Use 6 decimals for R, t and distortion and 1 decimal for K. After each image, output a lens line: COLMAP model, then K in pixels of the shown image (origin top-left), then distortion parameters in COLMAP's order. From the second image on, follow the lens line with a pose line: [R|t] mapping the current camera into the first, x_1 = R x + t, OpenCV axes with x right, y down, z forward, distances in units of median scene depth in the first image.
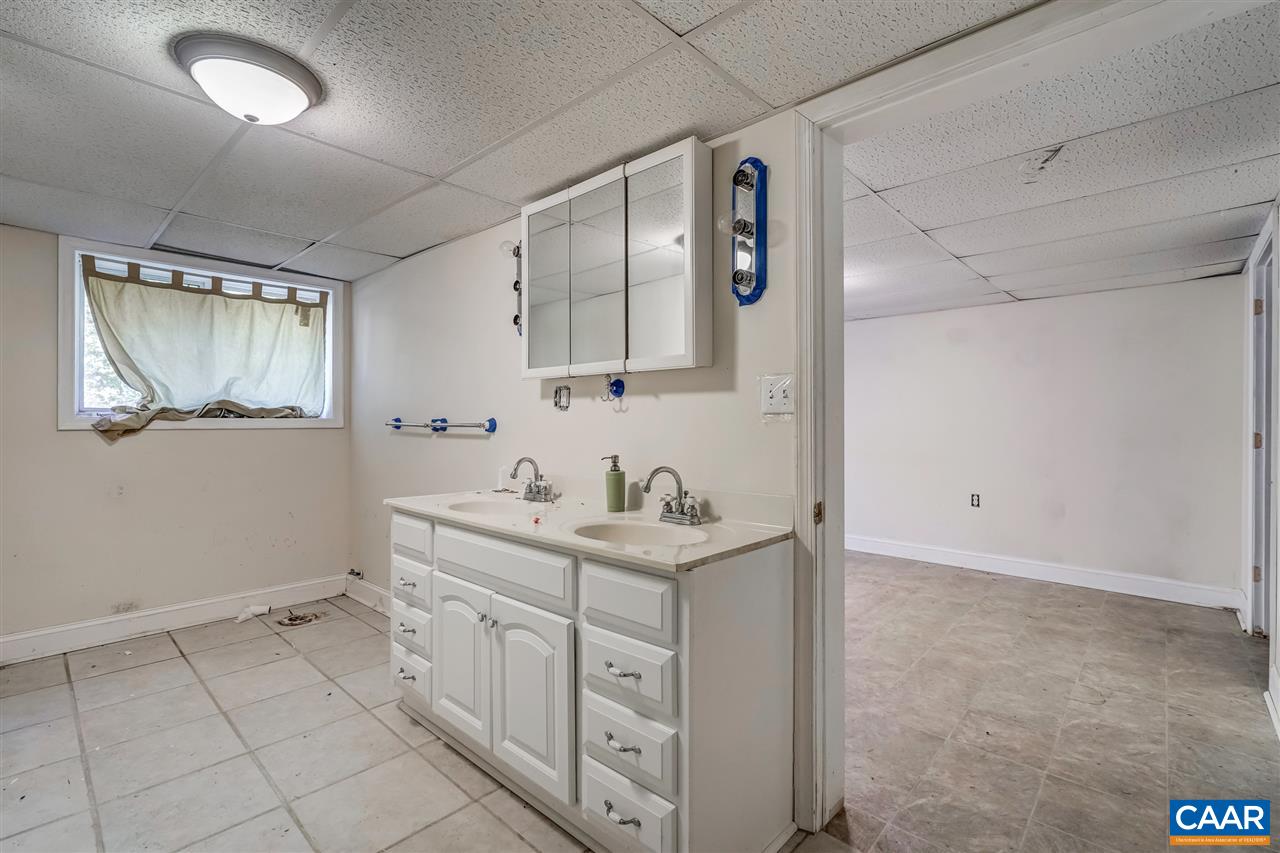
lens RADIAL K [[583.6, 0, 617.4], [0, 583.6, 419.3], [0, 0, 1]] dist [-0.004859, 0.002255]
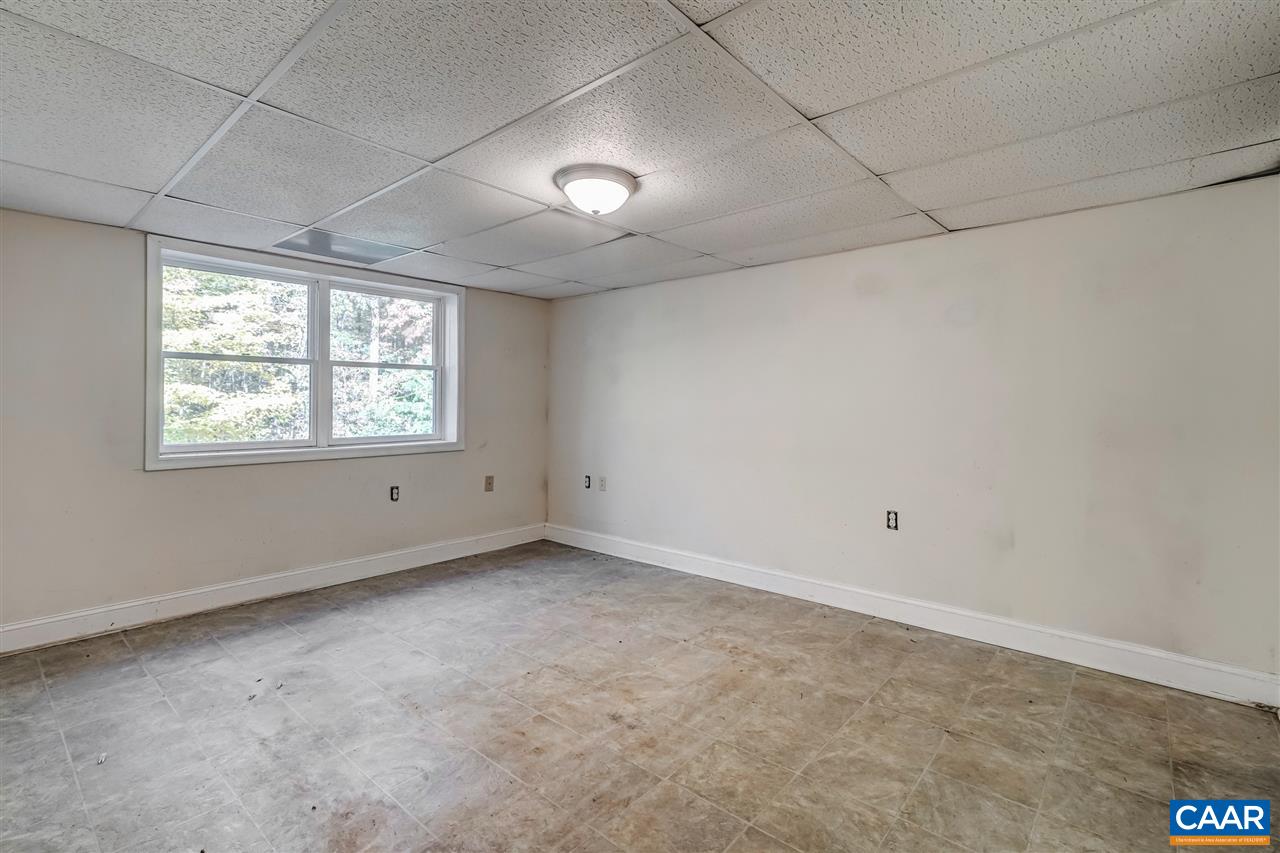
lens RADIAL K [[583.6, 0, 625.0], [0, 583.6, 401.4], [0, 0, 1]] dist [-0.004859, 0.002255]
pose [[0.999555, 0.003438, 0.029621, 0.344263], [-0.003149, 0.999947, -0.009818, 0.006517], [-0.029653, 0.009720, 0.999513, 0.391897]]
